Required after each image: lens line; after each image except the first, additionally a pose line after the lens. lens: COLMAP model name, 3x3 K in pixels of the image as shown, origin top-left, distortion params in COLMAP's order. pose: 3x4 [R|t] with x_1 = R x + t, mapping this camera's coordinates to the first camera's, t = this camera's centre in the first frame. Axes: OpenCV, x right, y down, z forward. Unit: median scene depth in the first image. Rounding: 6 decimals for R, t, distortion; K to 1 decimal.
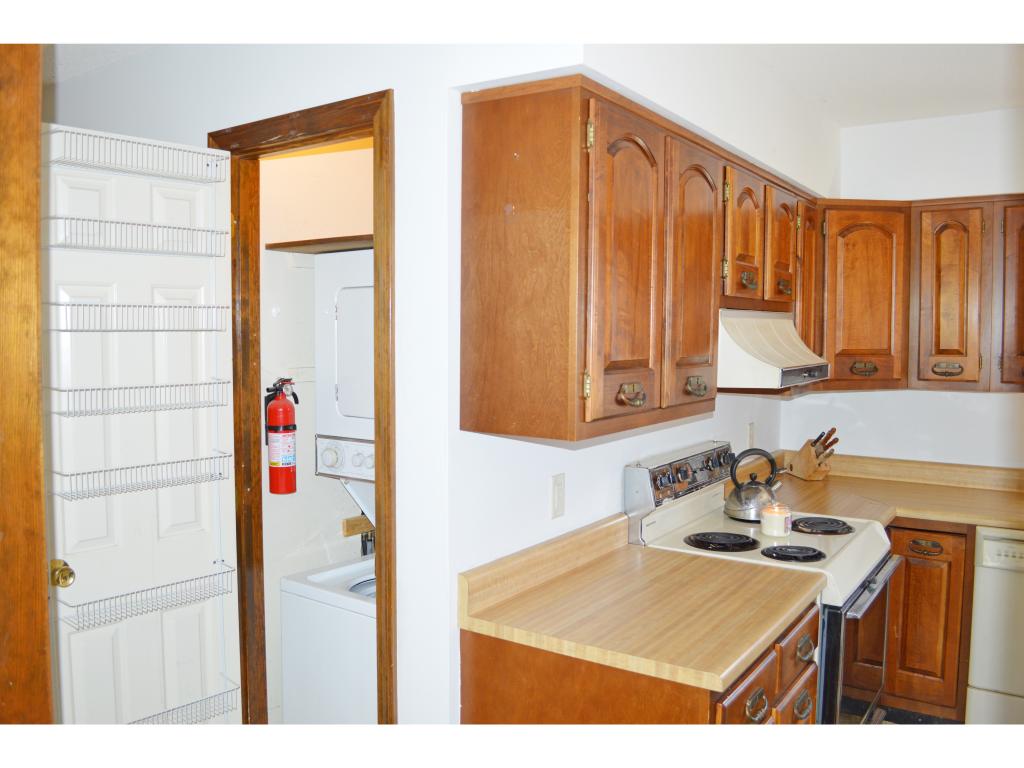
lens RADIAL K [[823.1, 0, 487.9], [0, 823.1, 374.0], [0, 0, 1]] dist [-0.078007, 0.005890]
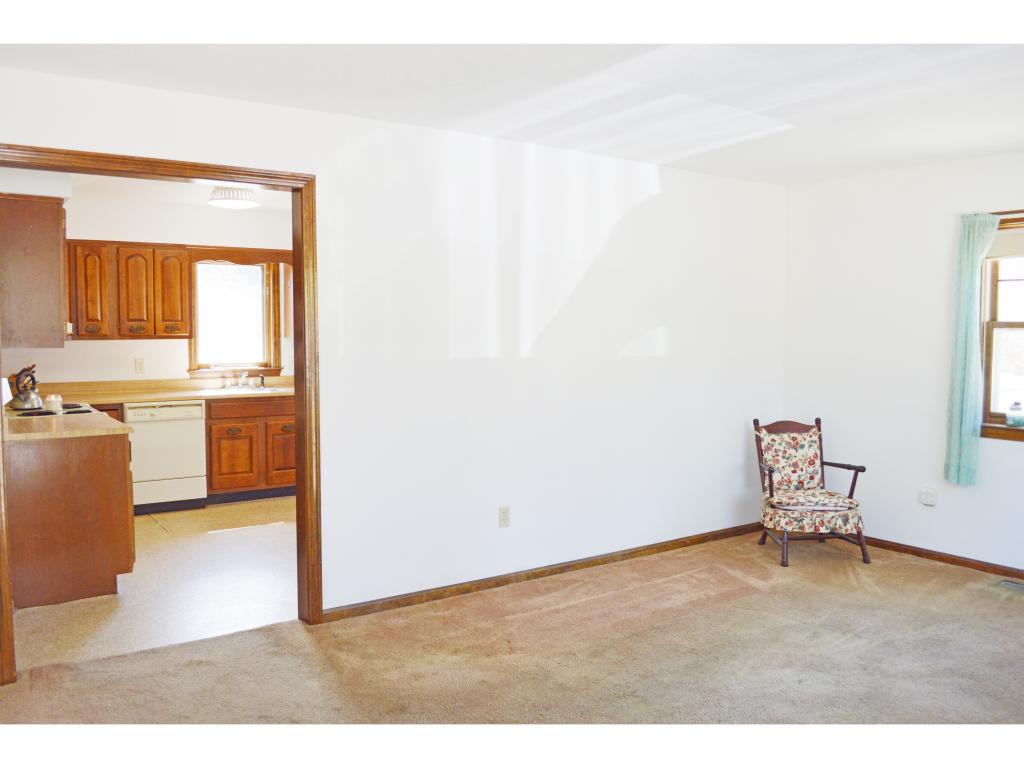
lens RADIAL K [[823.1, 0, 507.3], [0, 823.1, 380.6], [0, 0, 1]] dist [-0.078007, 0.005890]
pose [[0.319073, -0.061654, 0.945723, -1.192663], [0.046543, 0.997697, 0.049339, 0.086414], [-0.946587, 0.028274, 0.321208, -0.699435]]
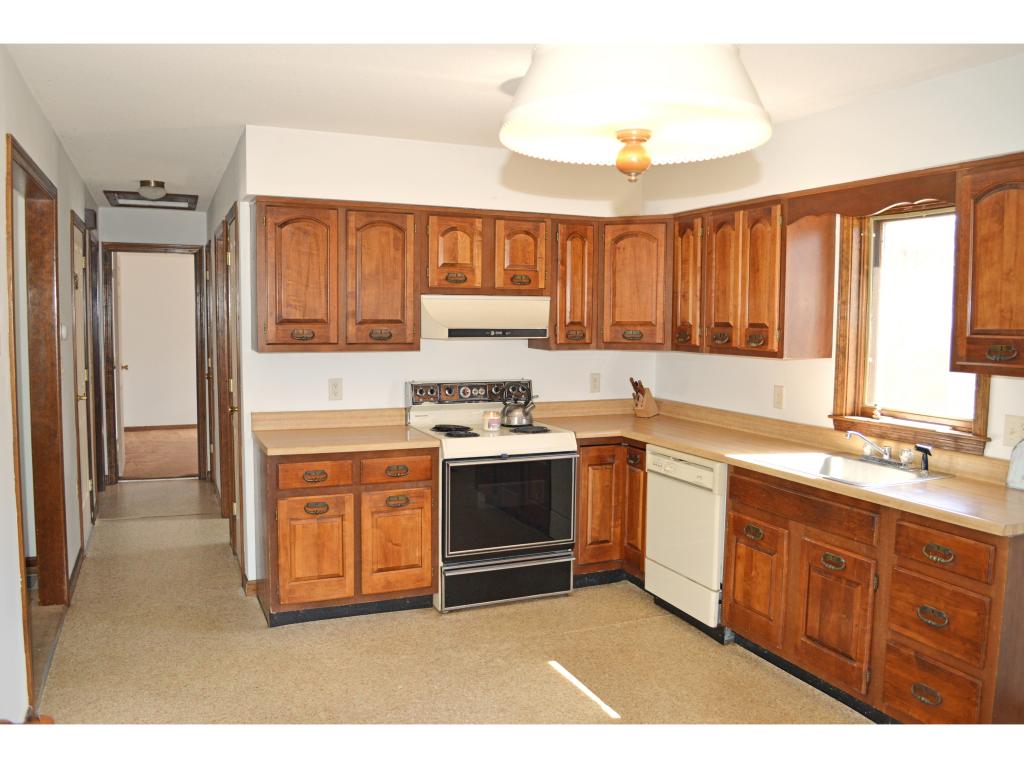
lens RADIAL K [[823.1, 0, 516.5], [0, 823.1, 382.8], [0, 0, 1]] dist [-0.078007, 0.005890]
pose [[0.862177, 0.046378, -0.504480, 1.300518], [-0.033988, 0.998853, 0.033739, 0.044696], [0.505466, -0.011943, 0.862764, -0.442880]]
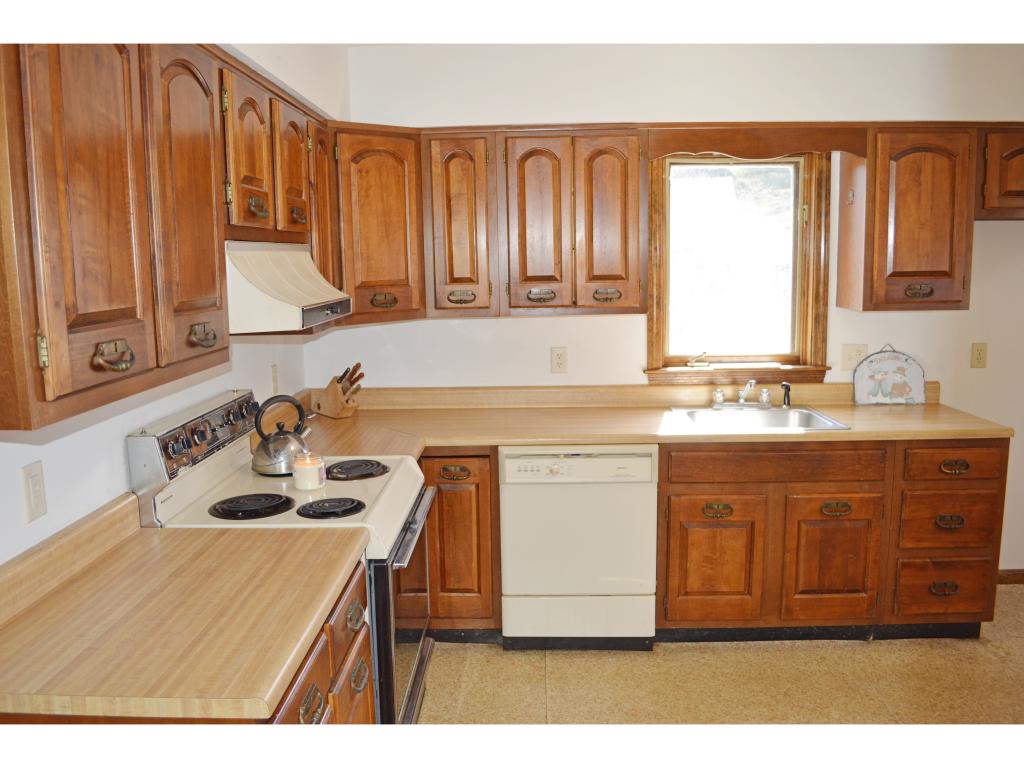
lens RADIAL K [[823.1, 0, 515.8], [0, 823.1, 378.9], [0, 0, 1]] dist [-0.078007, 0.005890]
pose [[0.822767, -0.099985, 0.559515, 0.041215], [0.051263, 0.993448, 0.102147, -0.007440], [-0.566062, -0.055361, 0.822502, 0.117831]]
